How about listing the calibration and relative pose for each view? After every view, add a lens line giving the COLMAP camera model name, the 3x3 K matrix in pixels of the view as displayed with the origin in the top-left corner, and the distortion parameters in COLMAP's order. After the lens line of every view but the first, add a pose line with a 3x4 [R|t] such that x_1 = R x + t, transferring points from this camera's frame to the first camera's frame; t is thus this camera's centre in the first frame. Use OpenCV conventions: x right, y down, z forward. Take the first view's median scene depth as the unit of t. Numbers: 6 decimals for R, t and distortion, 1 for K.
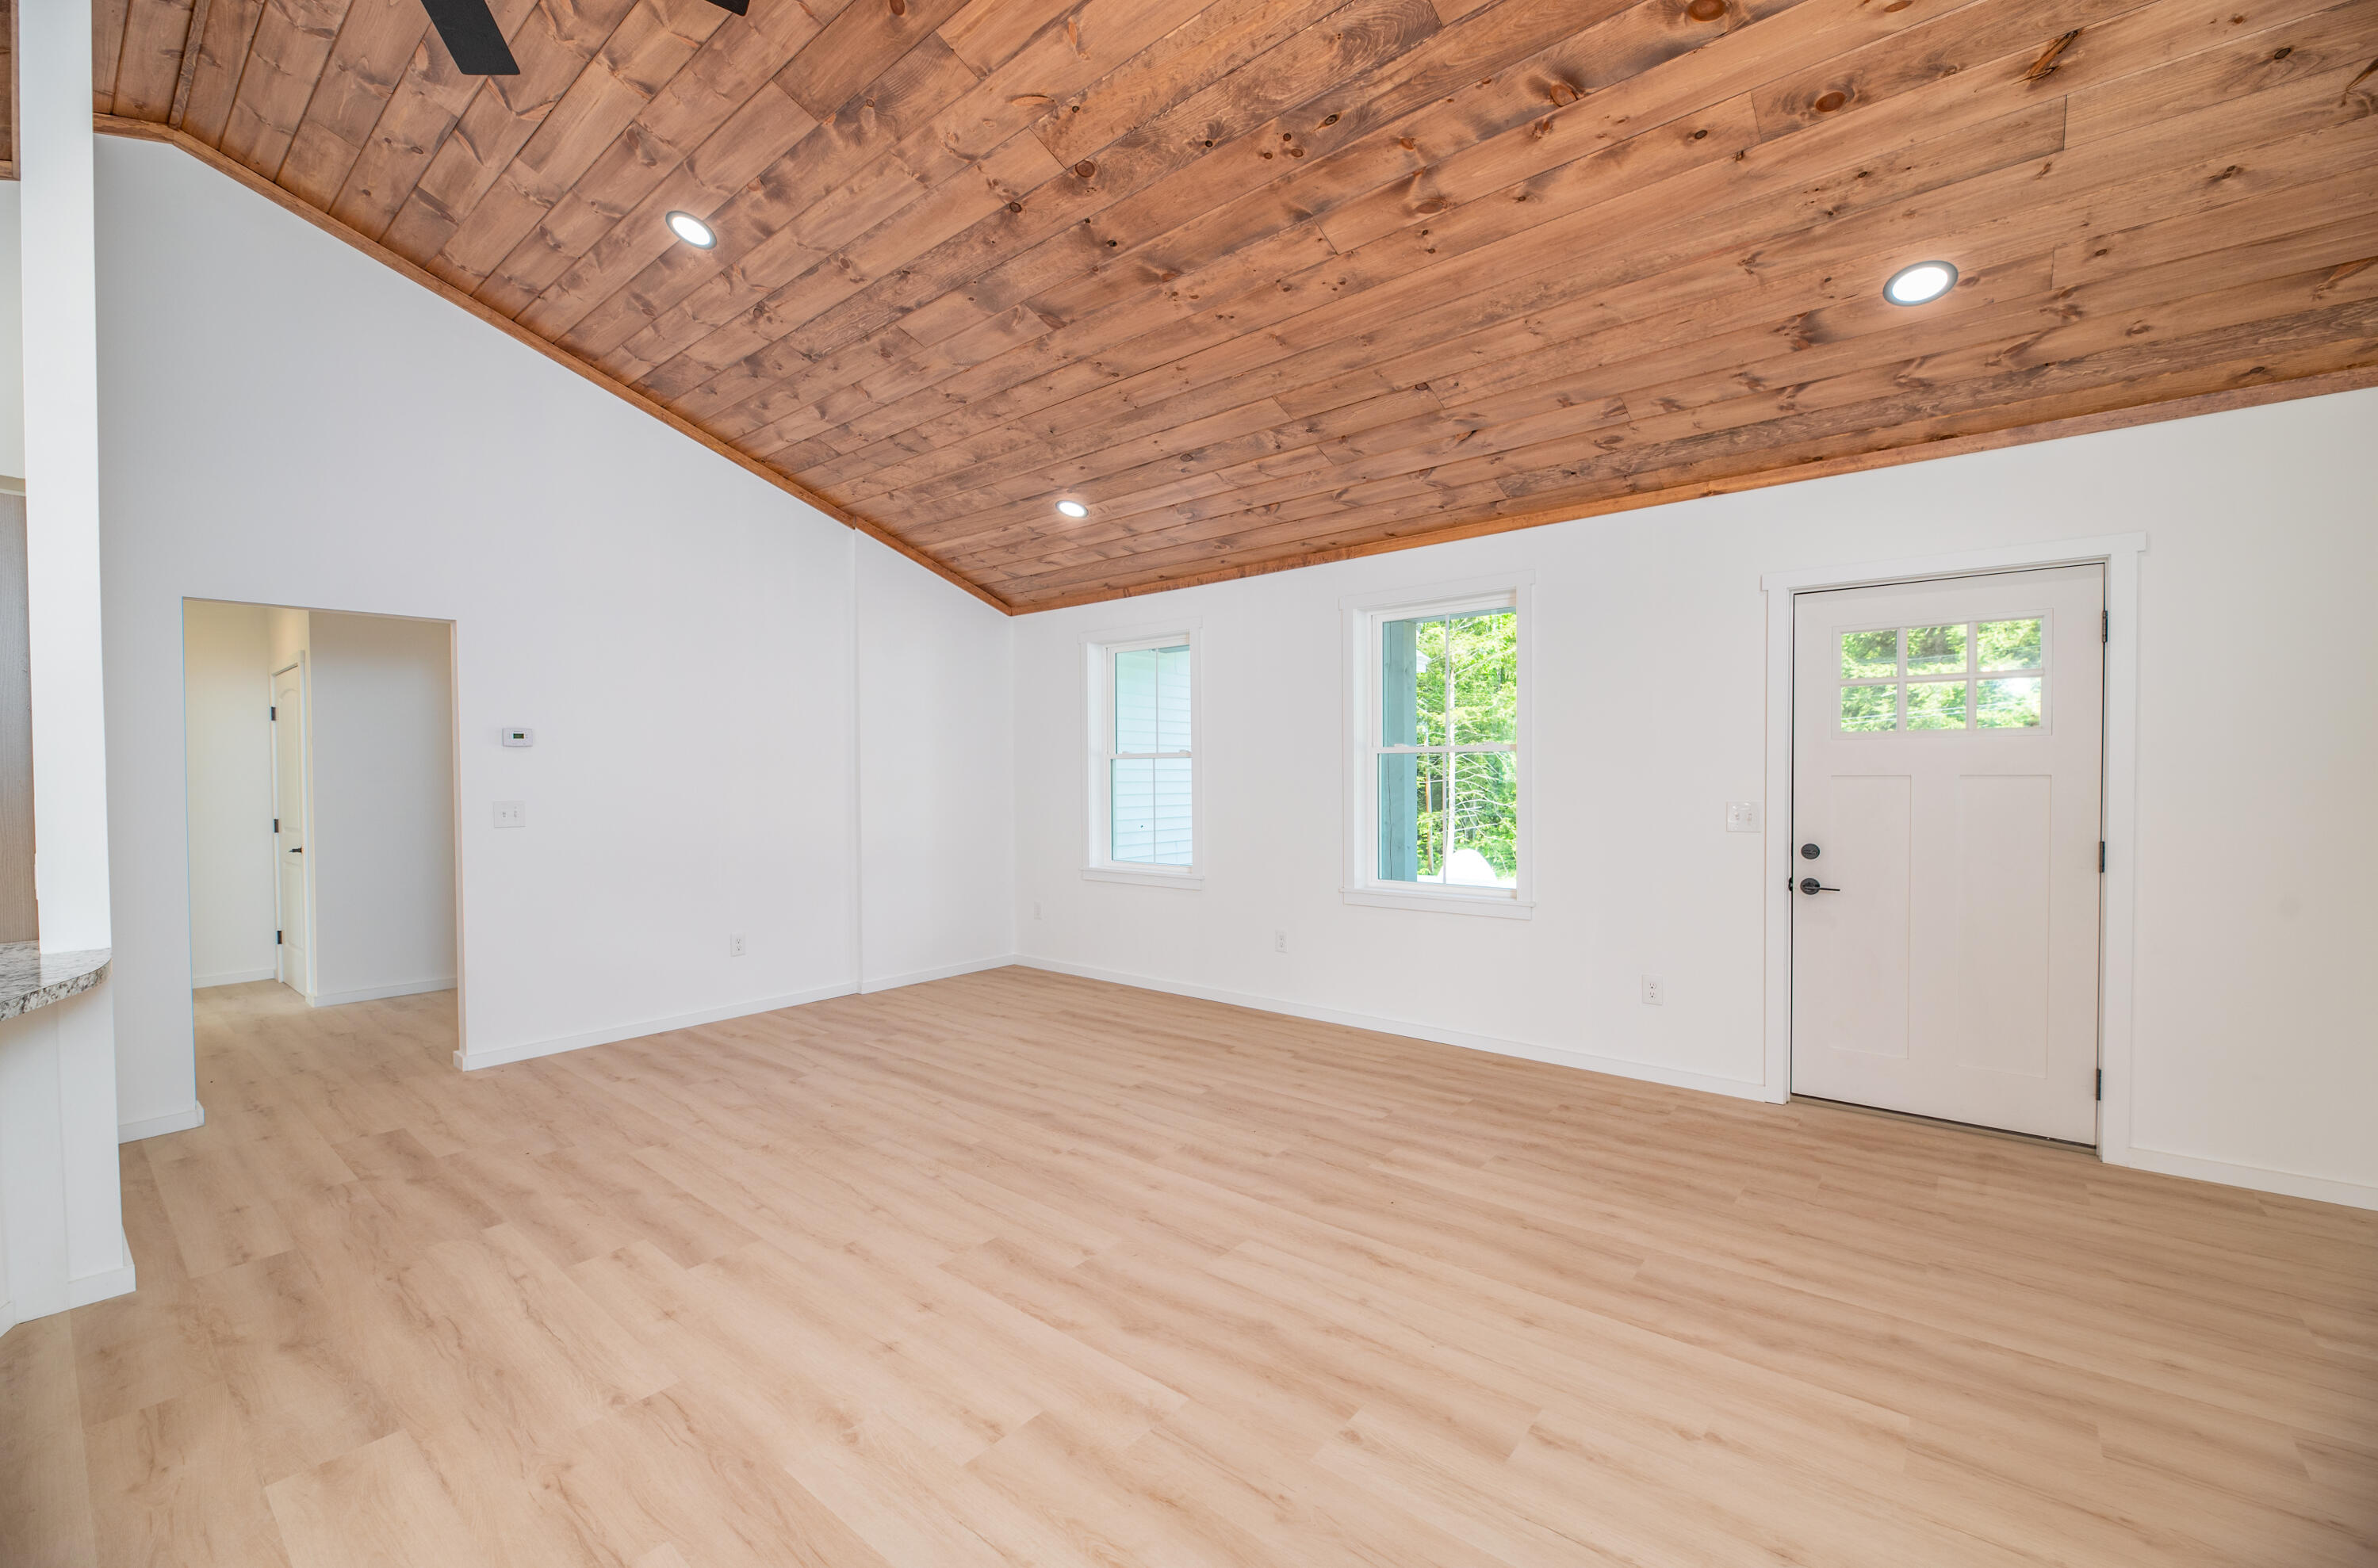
lens RADIAL K [[978.2, 0, 1190.0], [0, 978.2, 786.8], [0, 0, 1]] dist [-0.002040, -0.000338]
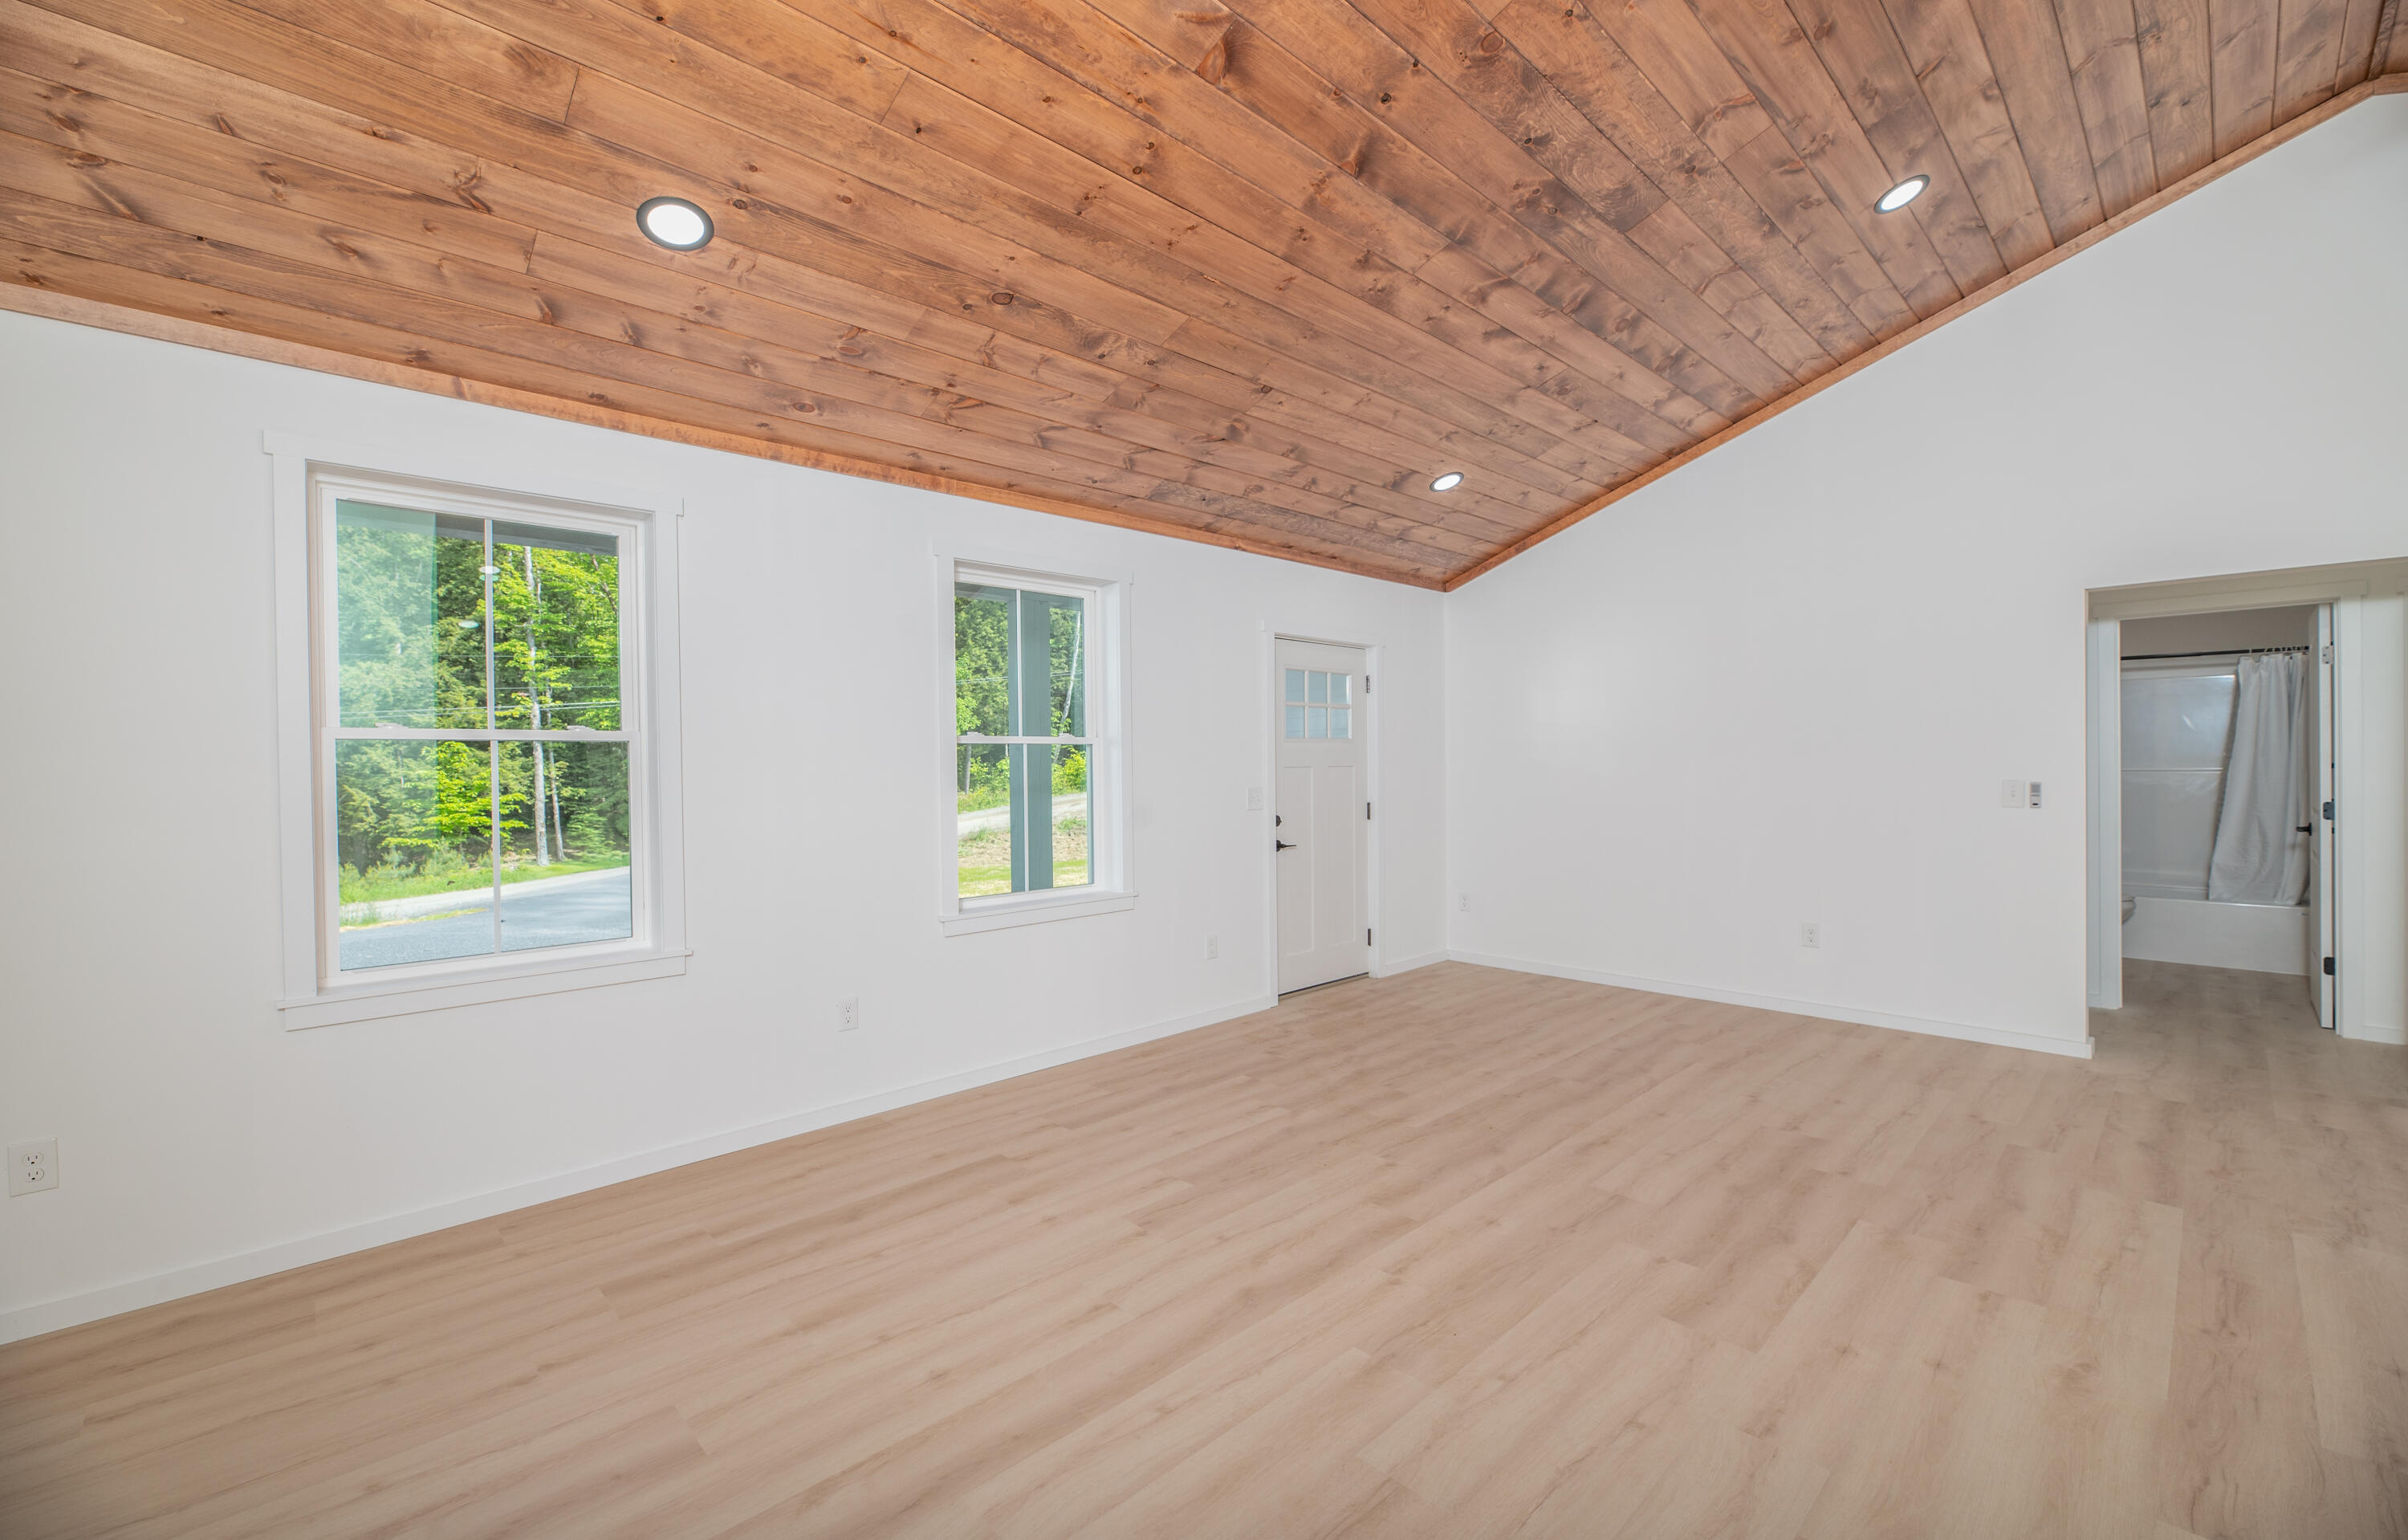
lens RADIAL K [[987.4, 0, 1200.7], [0, 987.4, 767.5], [0, 0, 1]] dist [-0.003053, -0.000244]
pose [[0.107100, 0.001540, 0.994247, -0.890922], [0.023333, 0.999719, -0.004062, -0.008861], [-0.993974, 0.023634, 0.107034, 1.069302]]
